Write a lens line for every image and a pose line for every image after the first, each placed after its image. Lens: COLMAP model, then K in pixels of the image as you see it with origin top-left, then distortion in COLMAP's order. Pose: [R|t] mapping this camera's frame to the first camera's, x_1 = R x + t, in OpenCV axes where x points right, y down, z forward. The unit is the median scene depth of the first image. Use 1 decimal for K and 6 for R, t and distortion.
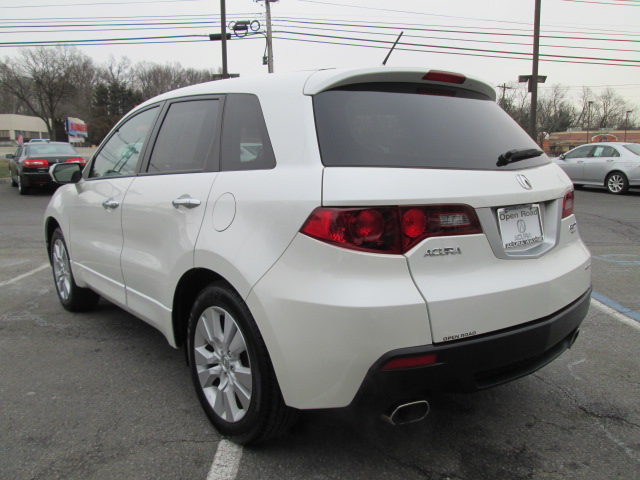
lens RADIAL K [[536.4, 0, 320.0], [0, 536.4, 240.0], [0, 0, 1]] dist [0.005216, 0.006451]
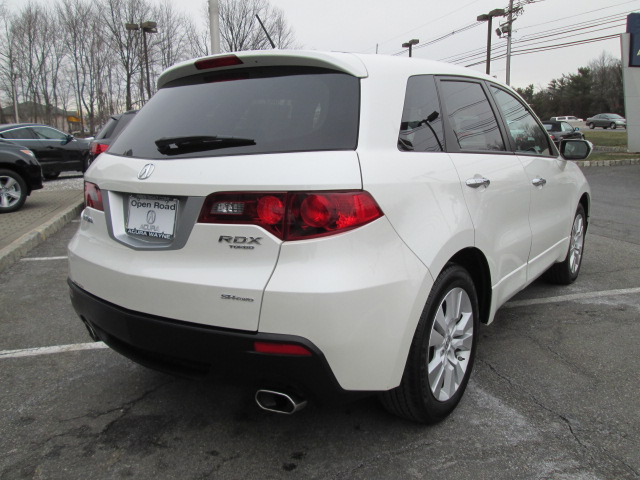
lens RADIAL K [[533.9, 0, 320.0], [0, 533.9, 240.0], [0, 0, 1]] dist [-0.011265, -0.008026]
pose [[0.234709, 0.185519, -0.954198, 1.246784], [-0.127175, 0.979042, 0.159067, -0.160829], [0.963711, 0.084016, 0.253383, 0.960000]]
